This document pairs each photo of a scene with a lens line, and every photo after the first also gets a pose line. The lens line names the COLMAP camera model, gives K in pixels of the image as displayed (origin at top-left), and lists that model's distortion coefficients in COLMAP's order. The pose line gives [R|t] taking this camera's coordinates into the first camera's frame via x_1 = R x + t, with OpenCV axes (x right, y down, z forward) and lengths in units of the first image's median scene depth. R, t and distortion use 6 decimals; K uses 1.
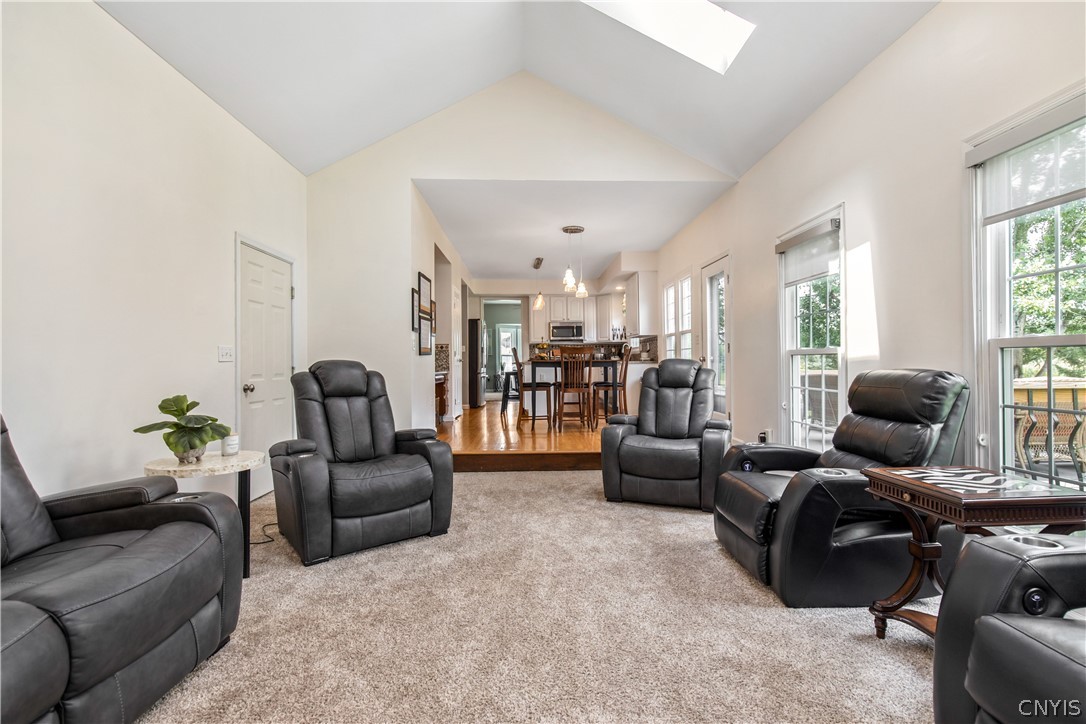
lens RADIAL K [[494.8, 0, 542.1], [0, 494.8, 362.2], [0, 0, 1]] dist [0.008581, -0.000522]
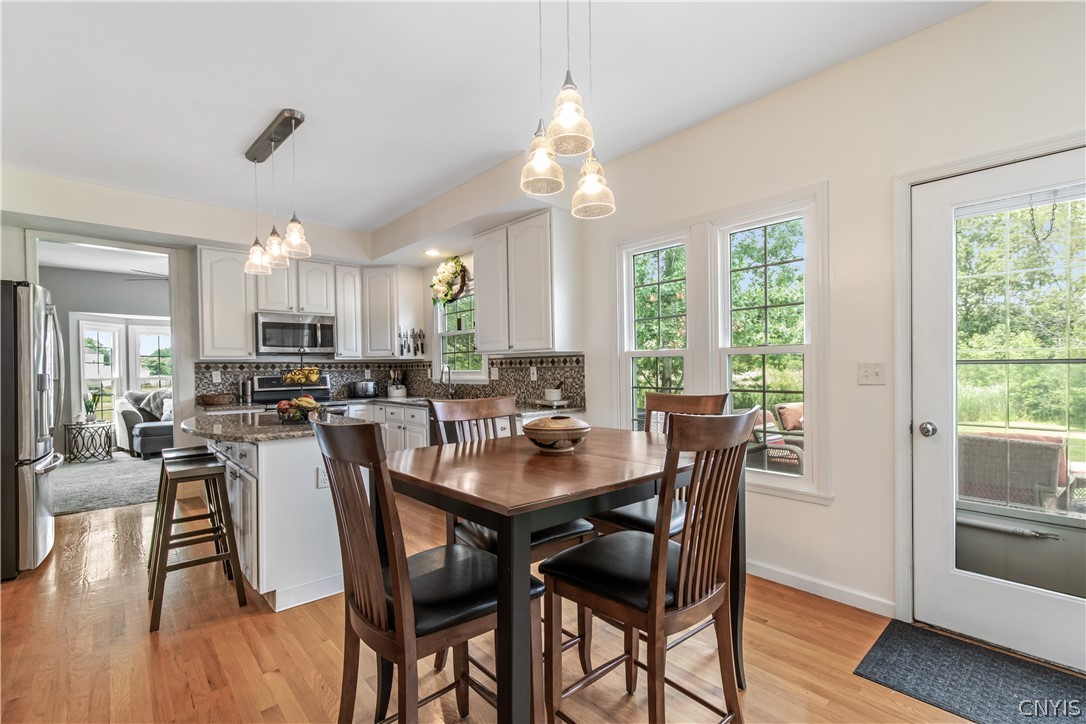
lens RADIAL K [[494.8, 0, 549.0], [0, 494.8, 370.0], [0, 0, 1]] dist [0.008581, -0.000522]
pose [[0.765333, -0.005880, 0.643607, -0.223837], [0.005503, 0.999981, 0.002592, -0.094843], [-0.643611, 0.001558, 0.765351, 1.589624]]
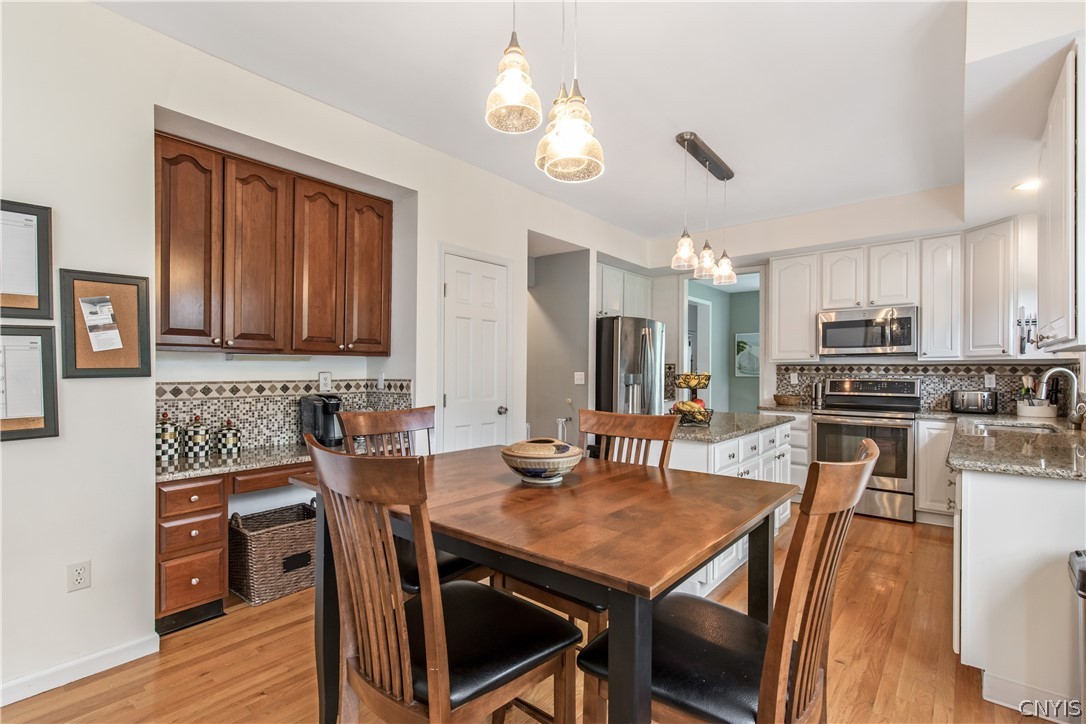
lens RADIAL K [[494.8, 0, 544.5], [0, 494.8, 377.3], [0, 0, 1]] dist [0.008581, -0.000522]
pose [[0.744984, 0.018296, -0.666831, 0.404854], [-0.006305, 0.999772, 0.020387, -0.106044], [0.667052, -0.010984, 0.744930, 1.678639]]
